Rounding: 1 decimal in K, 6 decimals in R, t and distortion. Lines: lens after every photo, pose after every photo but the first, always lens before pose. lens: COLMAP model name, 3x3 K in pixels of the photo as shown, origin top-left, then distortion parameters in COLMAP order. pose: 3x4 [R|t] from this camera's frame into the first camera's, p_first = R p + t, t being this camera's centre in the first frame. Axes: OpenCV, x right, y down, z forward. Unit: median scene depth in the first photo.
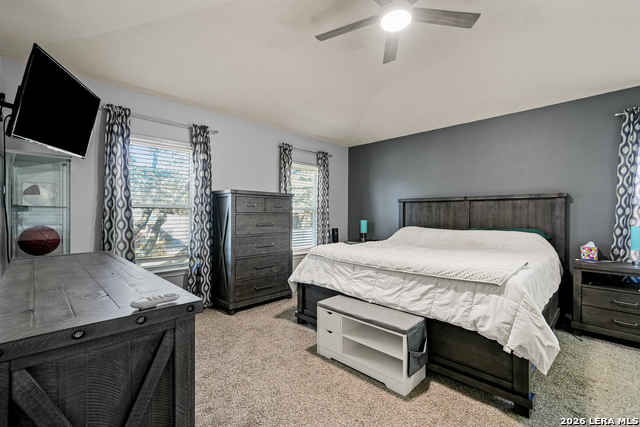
lens RADIAL K [[292.6, 0, 321.4], [0, 292.6, 214.5], [0, 0, 1]] dist [-0.000046, 0.000147]
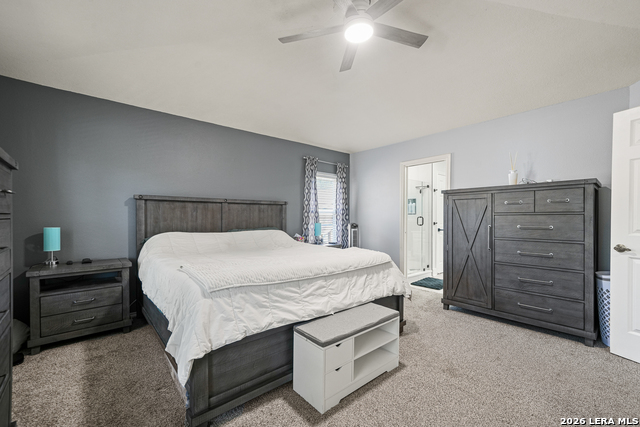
lens RADIAL K [[269.8, 0, 329.8], [0, 269.8, 214.4], [0, 0, 1]] dist [0.023329, 0.000109]
pose [[0.054587, 0.002567, 0.998506, -0.463568], [-0.002659, 0.999994, -0.002425, -0.007094], [-0.998505, -0.002523, 0.054594, 0.650889]]
